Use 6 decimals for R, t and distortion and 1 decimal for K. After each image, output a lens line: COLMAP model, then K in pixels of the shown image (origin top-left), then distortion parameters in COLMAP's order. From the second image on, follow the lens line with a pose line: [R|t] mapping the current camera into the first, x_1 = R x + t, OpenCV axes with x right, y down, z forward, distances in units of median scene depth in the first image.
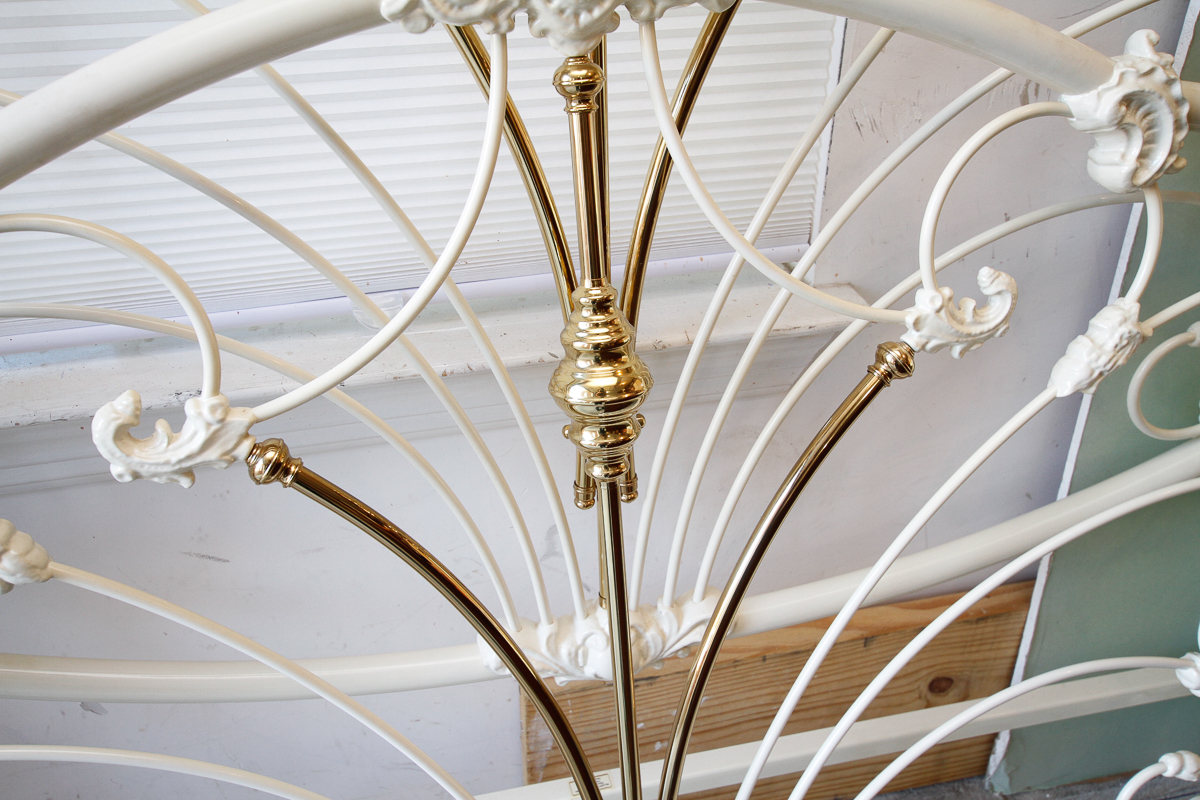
lens RADIAL K [[1017.0, 0, 600.0], [0, 1017.0, 400.0], [0, 0, 1]] dist [-0.050487, 0.181203]
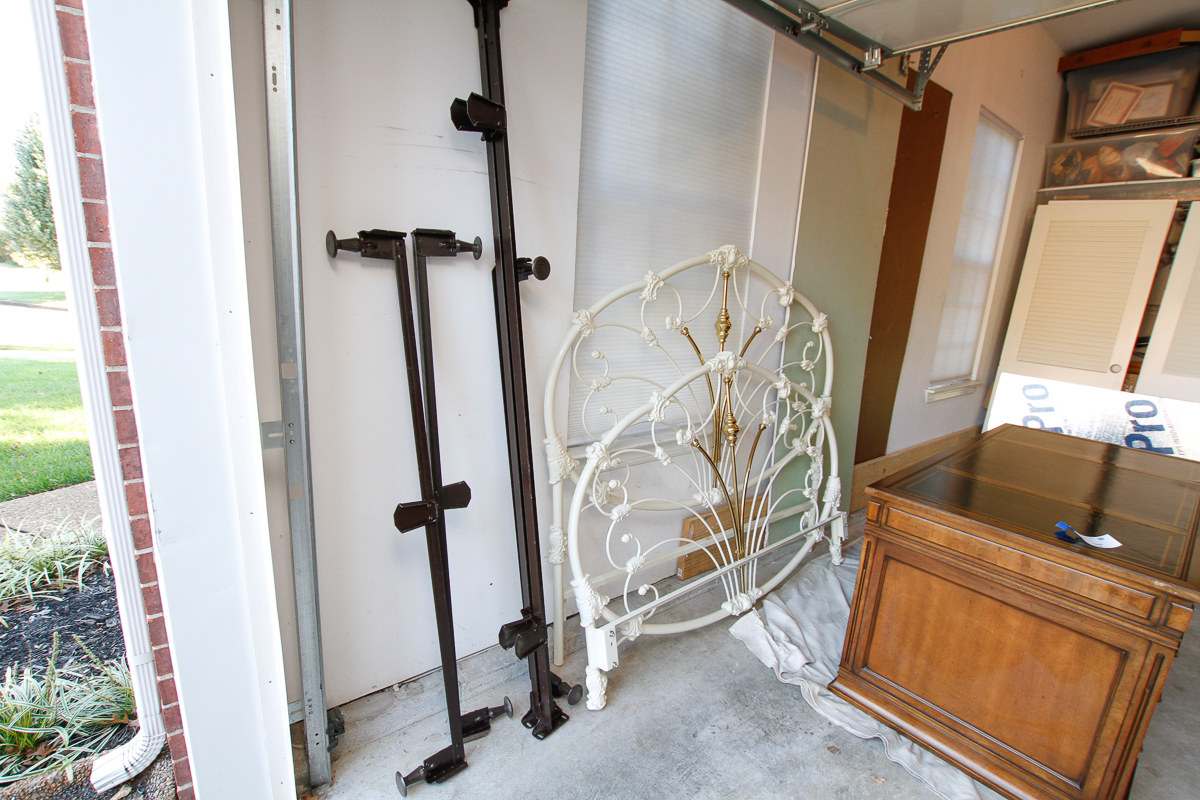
lens RADIAL K [[554.5, 0, 600.0], [0, 554.5, 400.0], [0, 0, 1]] dist [-0.002771, 0.000041]
pose [[0.901504, -0.031347, 0.431634, -2.066117], [0.175690, 0.937997, -0.298823, 0.650592], [-0.395504, 0.345224, 0.851115, -1.497287]]
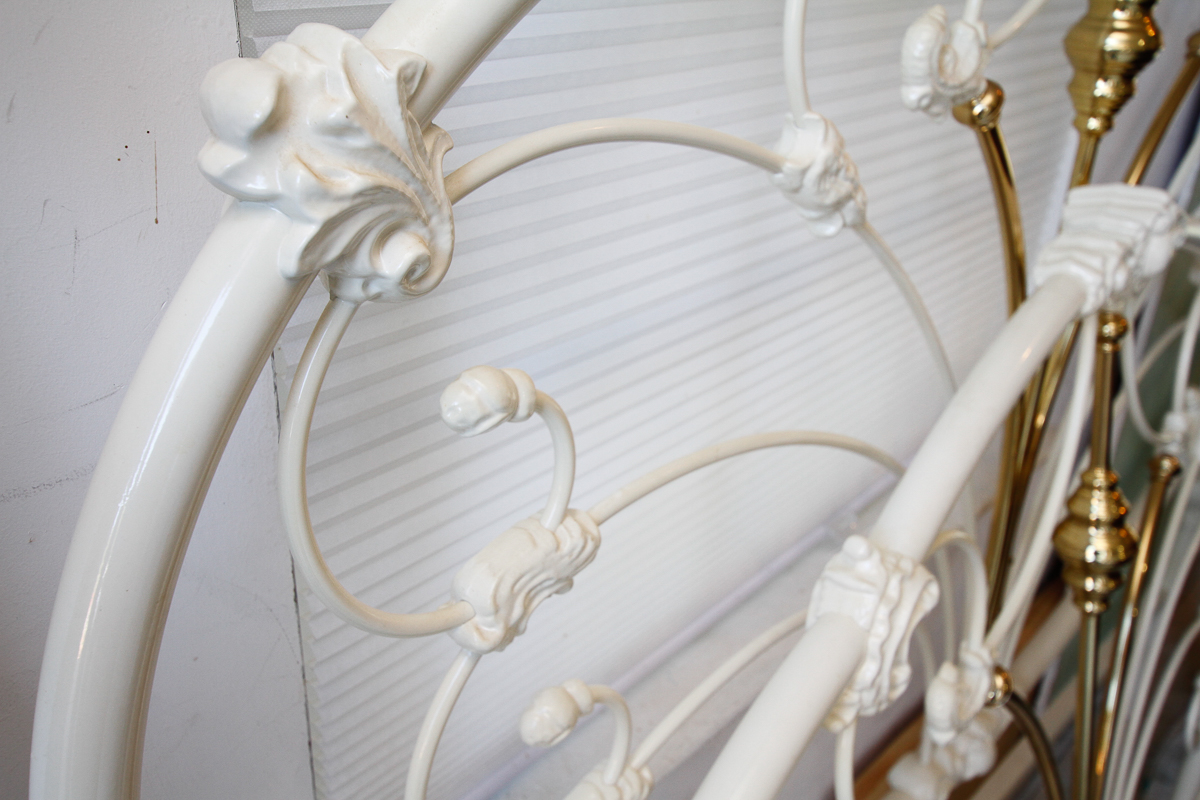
lens RADIAL K [[1017.0, 0, 600.0], [0, 1017.0, 400.0], [0, 0, 1]] dist [-0.050487, 0.181203]
pose [[0.832422, -0.204848, 0.514889, -1.171142], [0.230654, 0.972932, 0.014181, -0.353776], [-0.503857, 0.106956, 0.857140, 0.162601]]
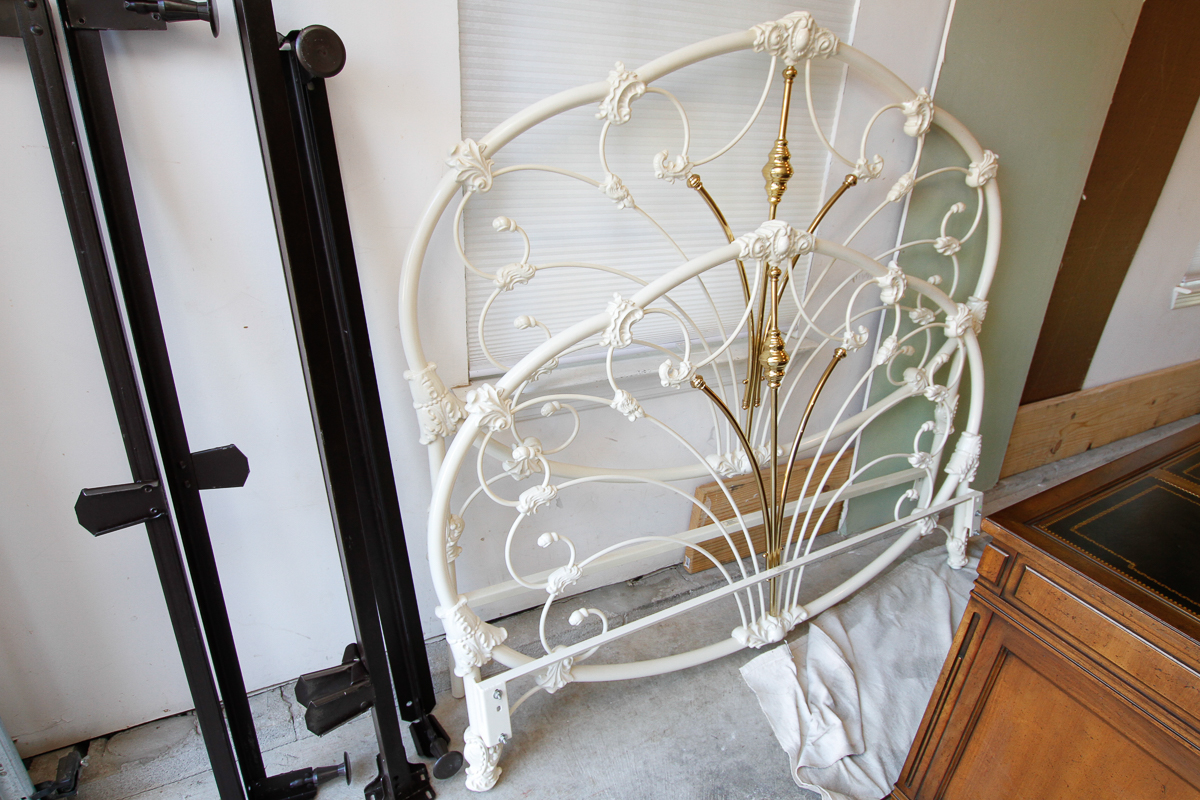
lens RADIAL K [[656.5, 0, 599.9], [0, 656.5, 384.8], [0, 0, 1]] dist [-0.010471, -0.001857]
pose [[0.967905, -0.042138, 0.247759, -1.116284], [0.077332, 0.987948, -0.134083, 0.320232], [-0.239123, 0.148939, 0.959498, -0.965404]]
